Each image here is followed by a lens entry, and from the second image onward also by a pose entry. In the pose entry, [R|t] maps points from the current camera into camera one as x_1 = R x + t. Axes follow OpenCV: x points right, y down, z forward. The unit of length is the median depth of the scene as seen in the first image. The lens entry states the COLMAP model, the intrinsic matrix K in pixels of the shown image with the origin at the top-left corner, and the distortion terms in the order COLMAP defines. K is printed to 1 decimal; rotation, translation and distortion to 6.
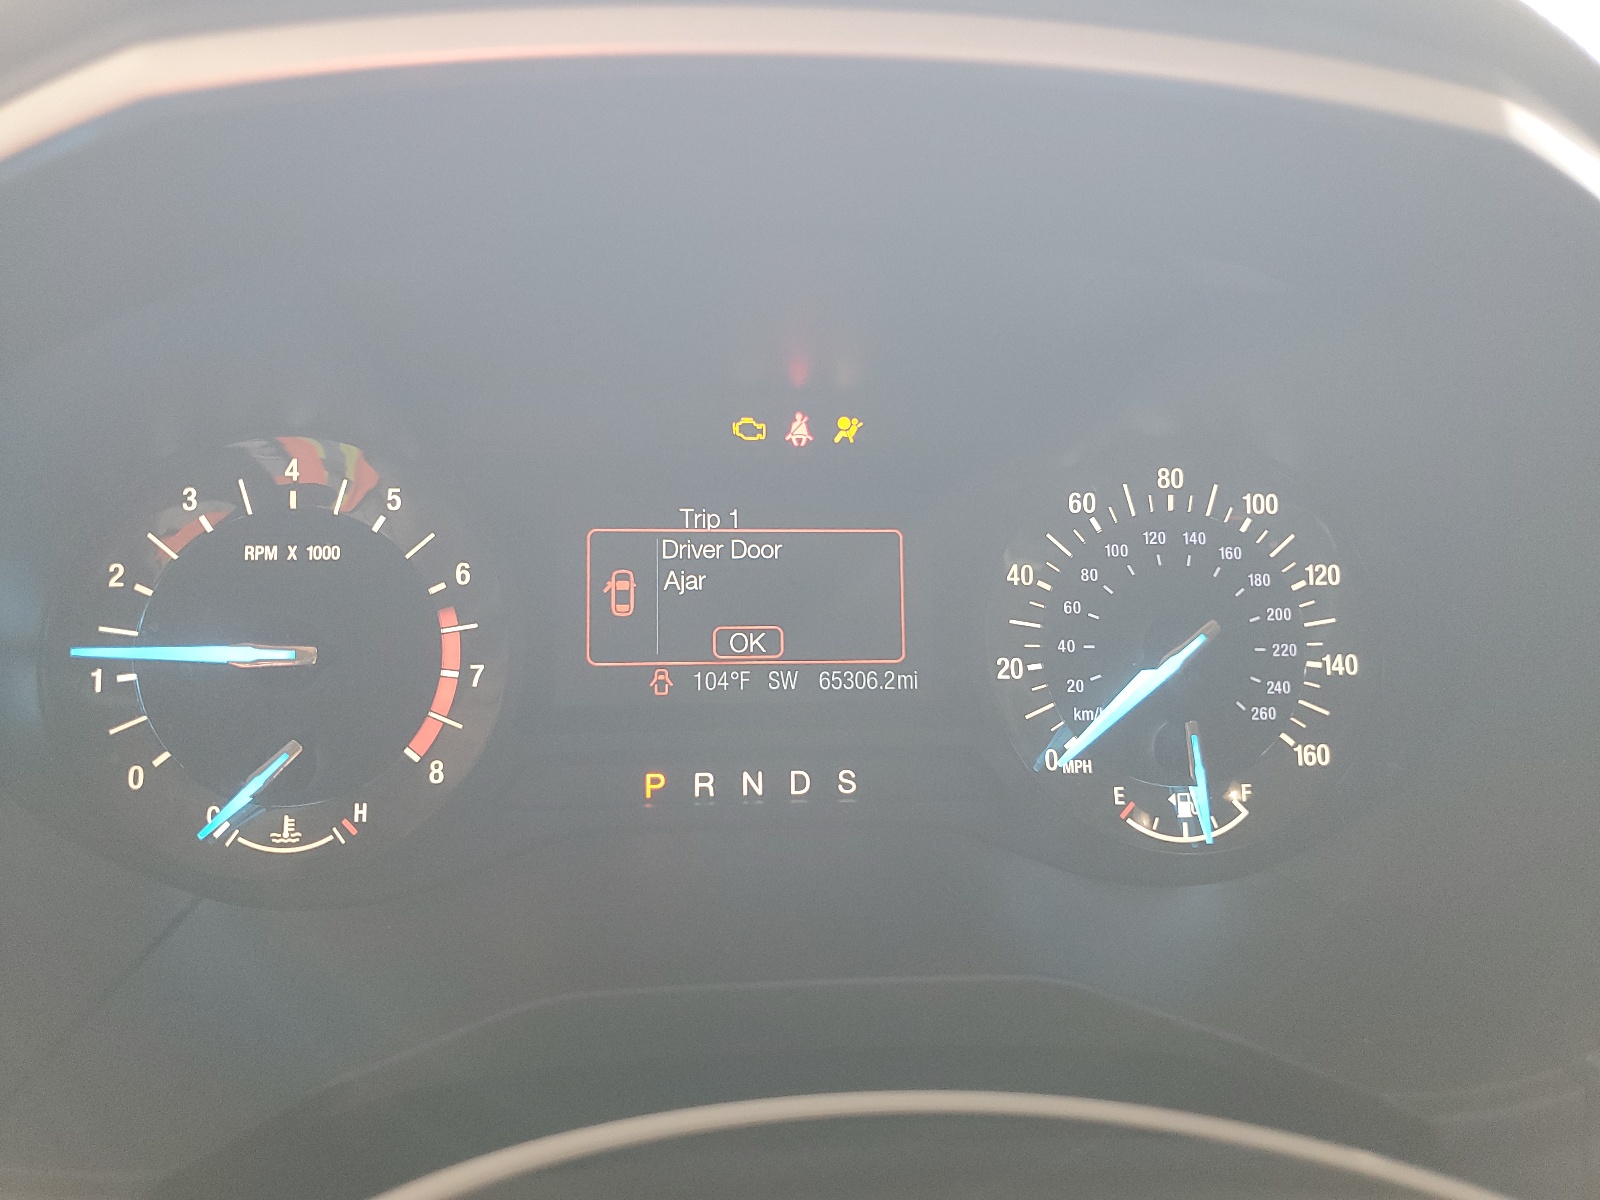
lens RADIAL K [[1209.2, 0, 801.5], [0, 1209.2, 600.5], [0, 0, 1]] dist [0.006515, 0.001224]
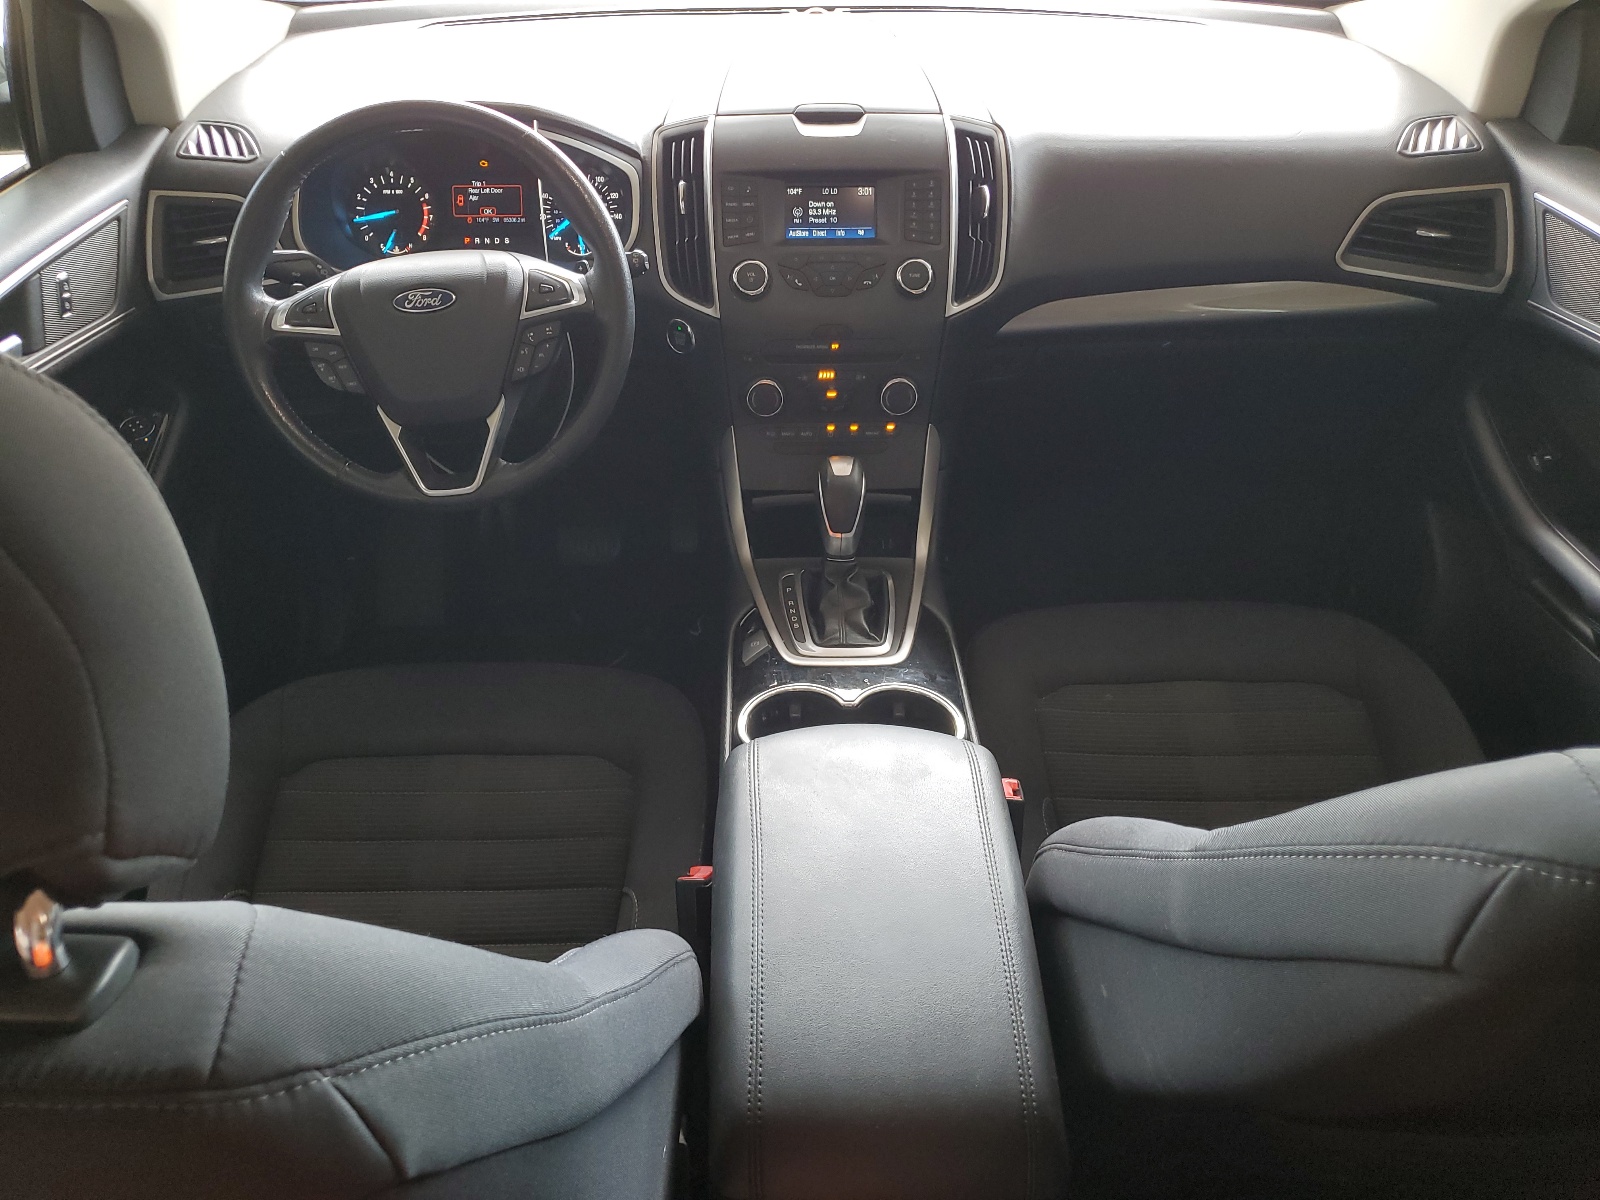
lens RADIAL K [[1209.2, 0, 798.7], [0, 1209.2, 601.0], [0, 0, 1]] dist [0.006515, 0.001224]
pose [[0.995384, 0.020042, -0.093854, 1.668401], [0.003488, 0.969750, 0.244077, 0.367402], [0.095907, -0.243277, 0.965204, -3.884520]]
